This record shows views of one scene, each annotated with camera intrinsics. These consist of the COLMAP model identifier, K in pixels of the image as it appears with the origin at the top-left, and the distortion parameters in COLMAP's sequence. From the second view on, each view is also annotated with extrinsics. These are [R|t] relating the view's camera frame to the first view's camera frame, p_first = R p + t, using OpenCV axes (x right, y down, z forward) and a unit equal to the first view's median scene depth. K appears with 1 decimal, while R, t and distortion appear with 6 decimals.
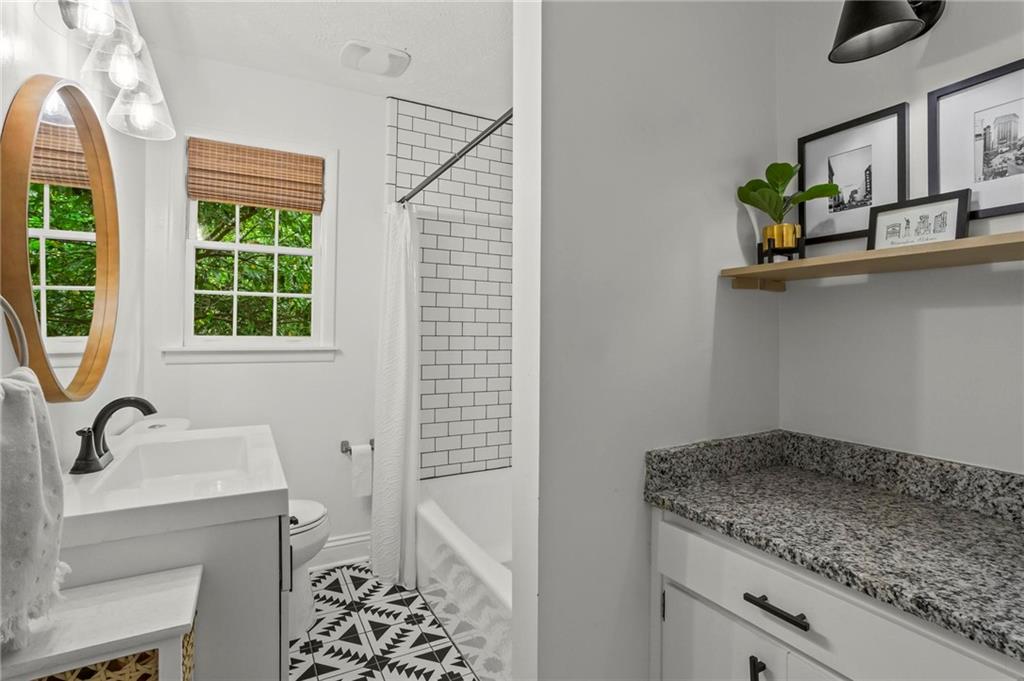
lens RADIAL K [[494.0, 0, 505.6], [0, 494.0, 330.9], [0, 0, 1]] dist [-0.041955, 0.022956]
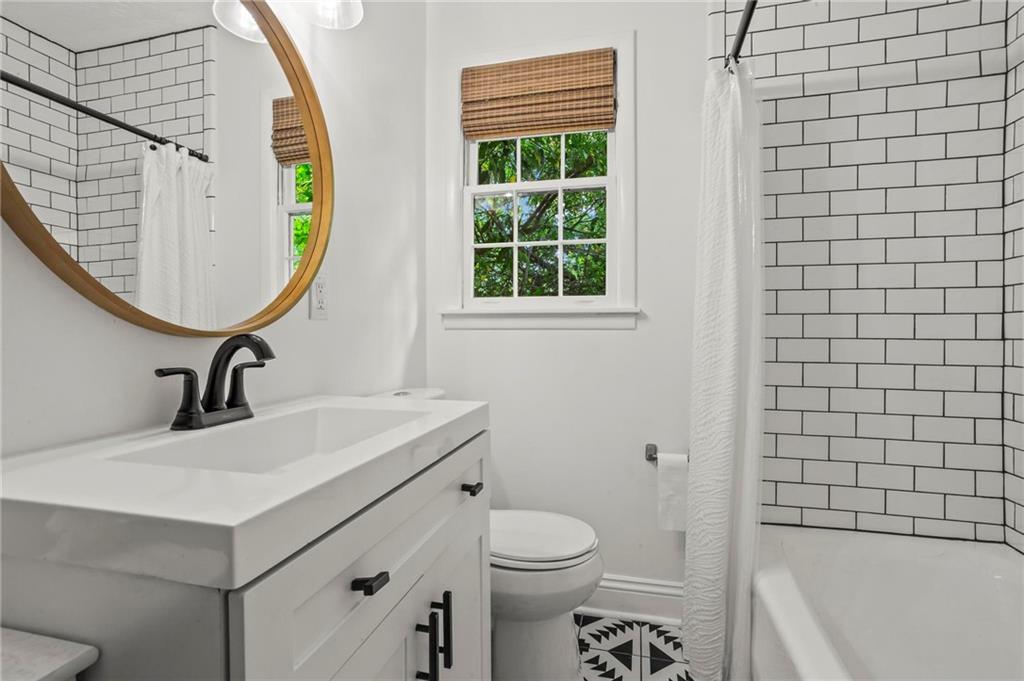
lens RADIAL K [[494.0, 0, 505.6], [0, 494.0, 330.9], [0, 0, 1]] dist [-0.041955, 0.022956]
pose [[0.725233, -0.009330, -0.688440, 0.004303], [0.008805, 0.999952, -0.004275, 0.068115], [0.688447, -0.002961, 0.725280, 0.366605]]
